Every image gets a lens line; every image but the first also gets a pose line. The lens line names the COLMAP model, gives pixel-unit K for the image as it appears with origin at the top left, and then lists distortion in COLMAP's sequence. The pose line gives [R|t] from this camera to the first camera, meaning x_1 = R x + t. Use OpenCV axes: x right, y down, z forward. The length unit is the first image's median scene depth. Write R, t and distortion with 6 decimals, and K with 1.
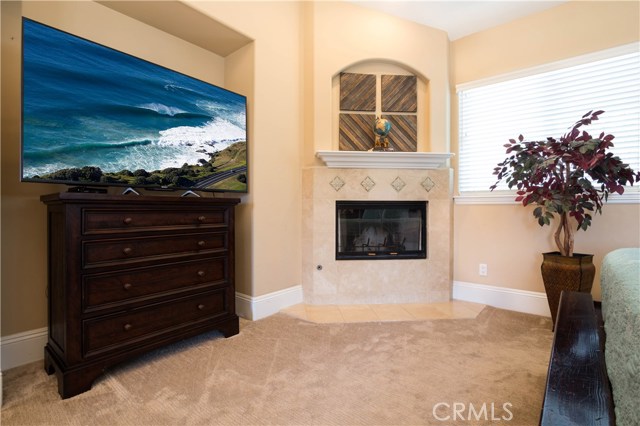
lens RADIAL K [[309.5, 0, 317.6], [0, 309.5, 211.1], [0, 0, 1]] dist [-0.000427, 0.000010]
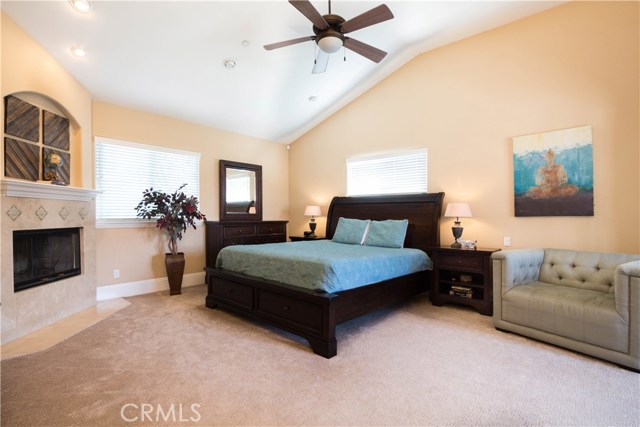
lens RADIAL K [[309.5, 0, 317.6], [0, 309.5, 211.6], [0, 0, 1]] dist [-0.000427, 0.000010]
pose [[0.035809, 0.009857, 0.999310, -0.840197], [0.000118, 0.999951, -0.009867, -0.081311], [-0.999359, 0.000471, 0.035806, 0.023150]]
